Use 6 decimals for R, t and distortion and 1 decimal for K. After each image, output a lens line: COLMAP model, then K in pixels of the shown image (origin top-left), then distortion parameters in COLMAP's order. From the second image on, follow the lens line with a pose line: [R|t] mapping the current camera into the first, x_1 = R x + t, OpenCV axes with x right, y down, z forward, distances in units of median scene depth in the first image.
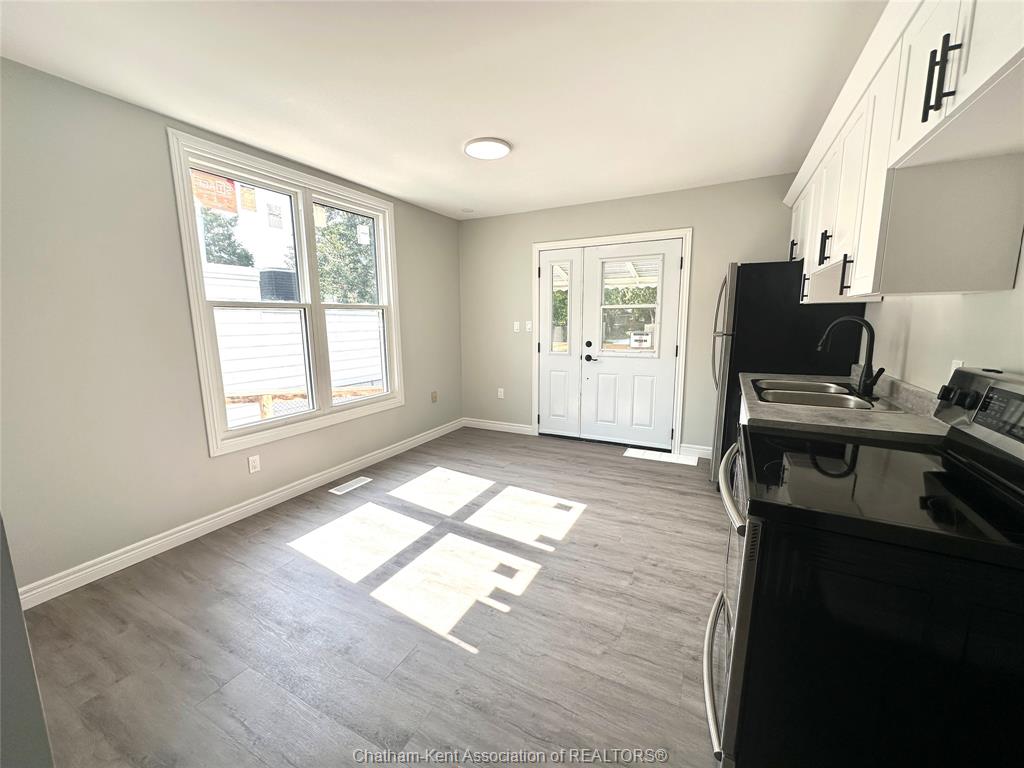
lens RADIAL K [[415.2, 0, 512.3], [0, 415.2, 382.5], [0, 0, 1]] dist [-0.002794, 0.000297]
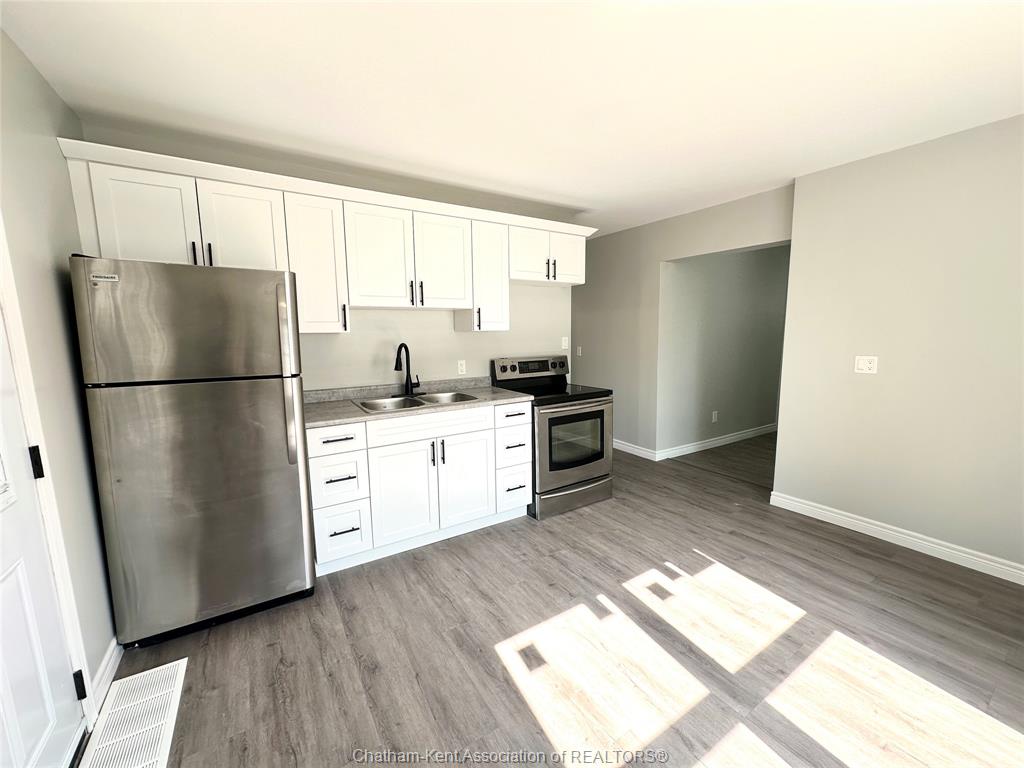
lens RADIAL K [[415.2, 0, 509.8], [0, 415.2, 381.5], [0, 0, 1]] dist [-0.002794, 0.000297]
pose [[-0.866246, -0.046091, 0.497487, -0.155482], [0.093688, 0.963087, 0.252362, -0.284619], [-0.490755, 0.265216, -0.829952, 1.636601]]
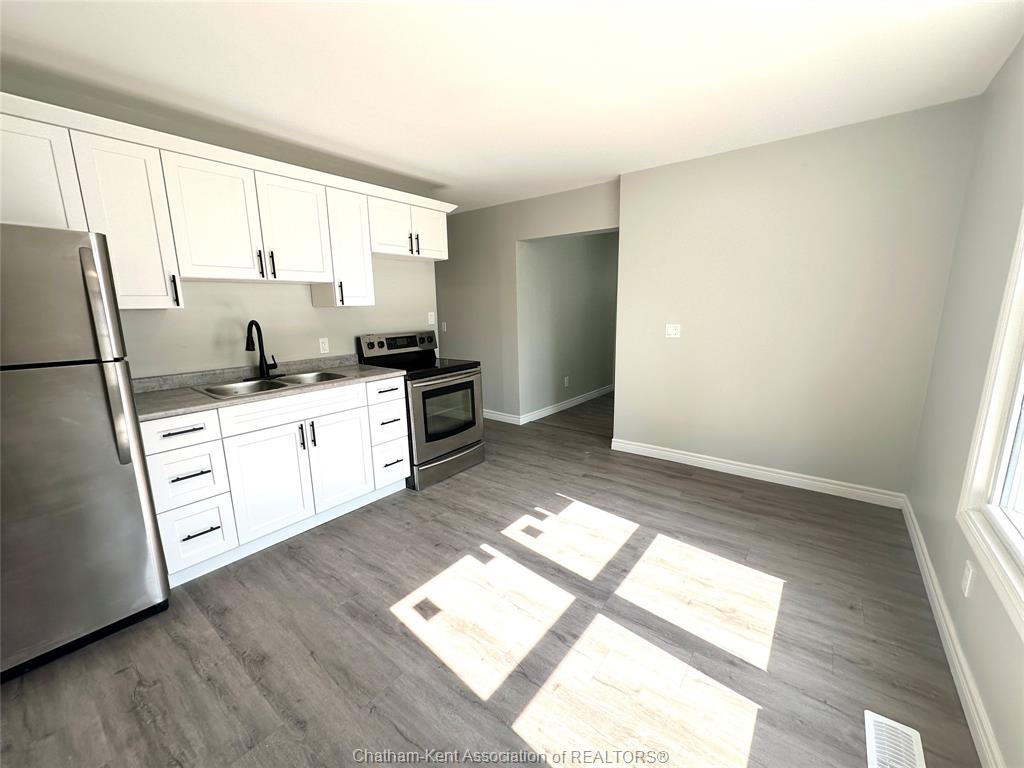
lens RADIAL K [[415.2, 0, 515.1], [0, 415.2, 381.8], [0, 0, 1]] dist [-0.002794, 0.000297]
pose [[-0.984323, -0.009813, 0.176102, -0.149002], [0.049481, 0.942991, 0.329119, -0.287745], [-0.169292, 0.332673, -0.927722, 1.697826]]
